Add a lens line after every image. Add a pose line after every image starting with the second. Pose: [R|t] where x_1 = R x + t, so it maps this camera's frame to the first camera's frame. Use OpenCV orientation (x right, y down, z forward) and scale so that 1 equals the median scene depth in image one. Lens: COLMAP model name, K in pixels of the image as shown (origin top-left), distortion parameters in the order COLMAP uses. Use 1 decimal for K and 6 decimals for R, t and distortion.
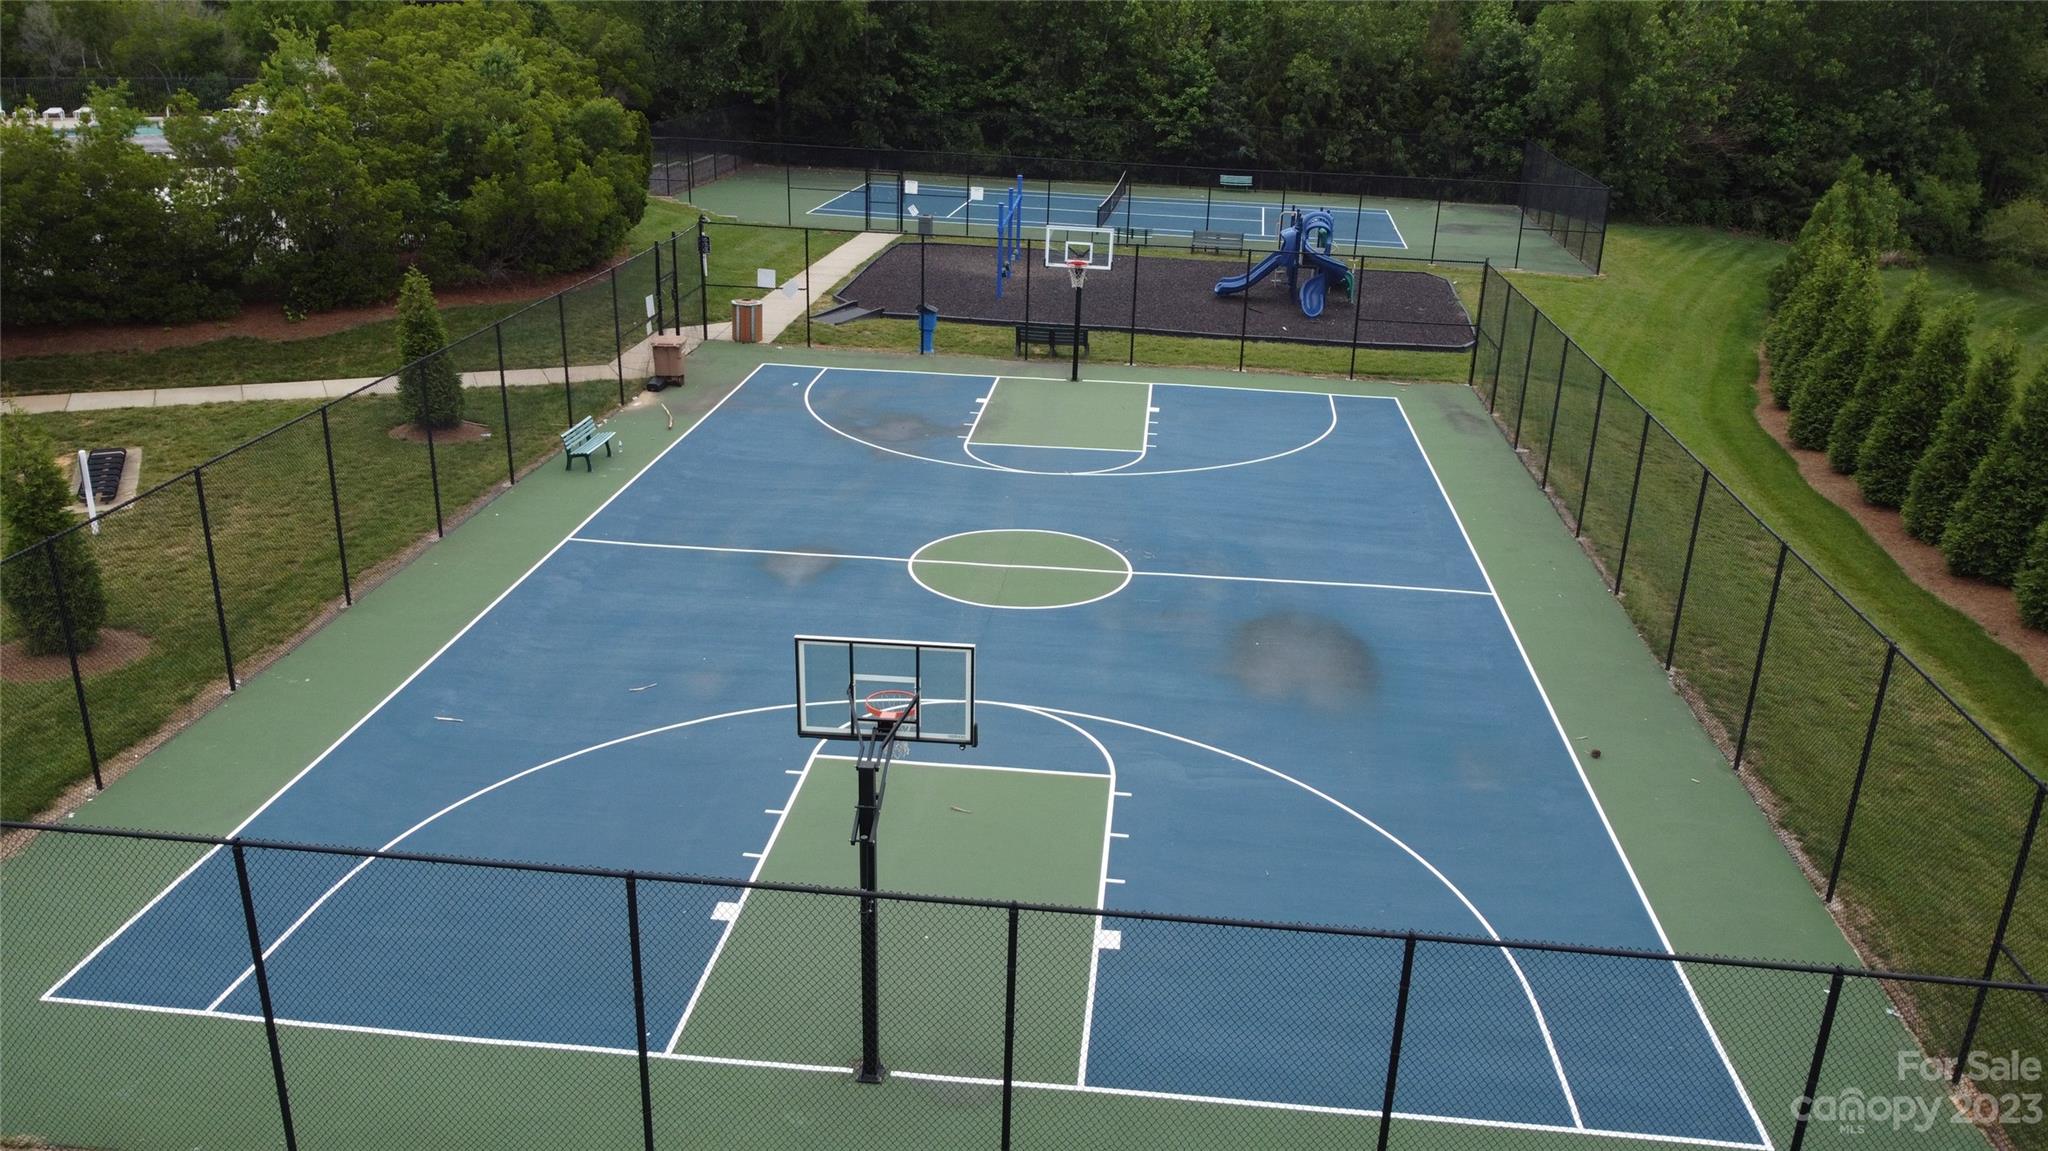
lens RADIAL K [[1550.5, 0, 1028.3], [0, 1550.5, 563.0], [0, 0, 1]] dist [0.002781, -0.005680]
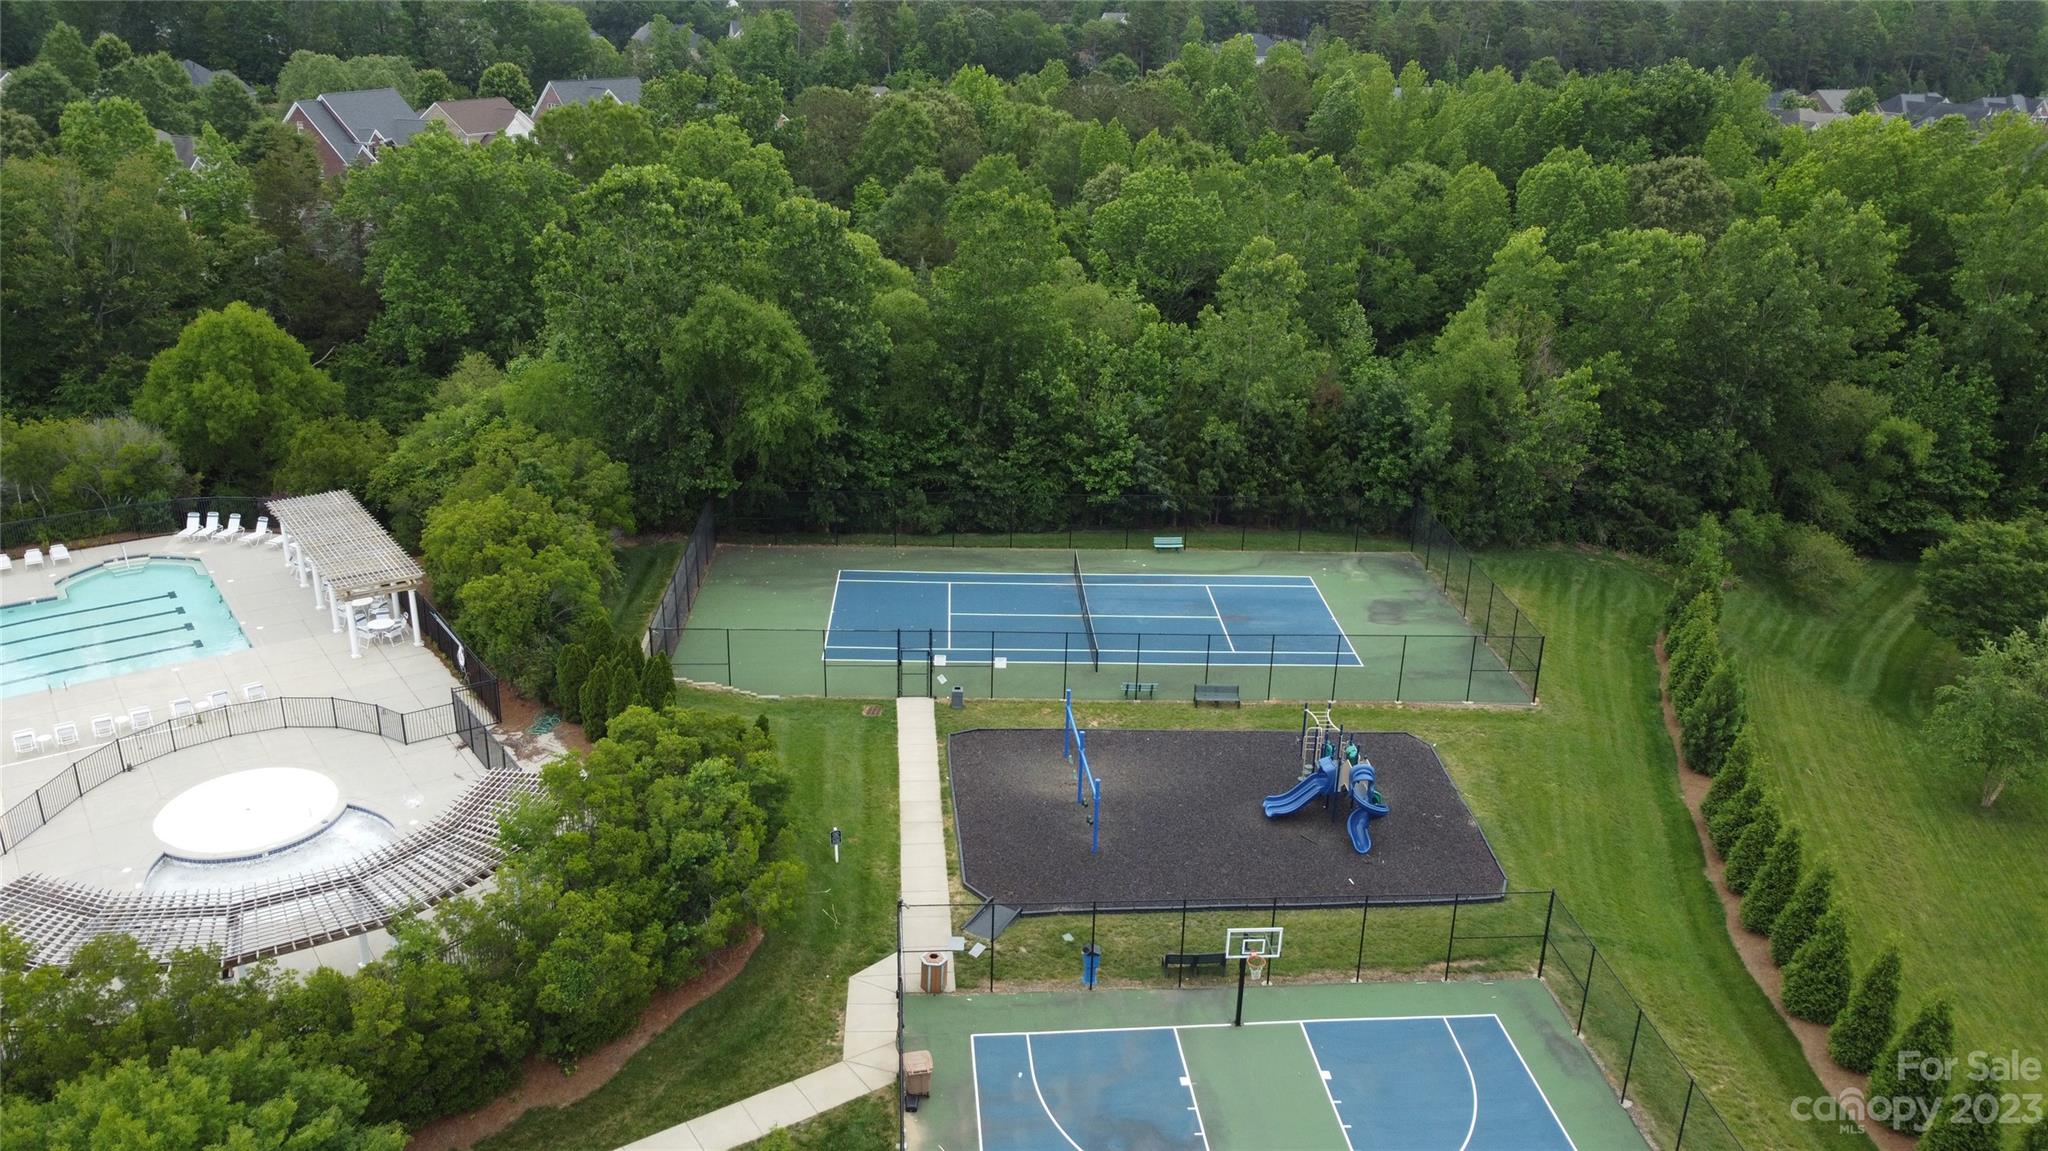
lens RADIAL K [[1550.5, 0, 999.1], [0, 1550.5, 555.6], [0, 0, 1]] dist [0.002781, -0.005680]
pose [[0.983455, -0.077965, 0.163514, -0.163680], [0.074650, 0.996862, 0.026333, -0.268640], [-0.165054, -0.013691, 0.986189, -0.073717]]
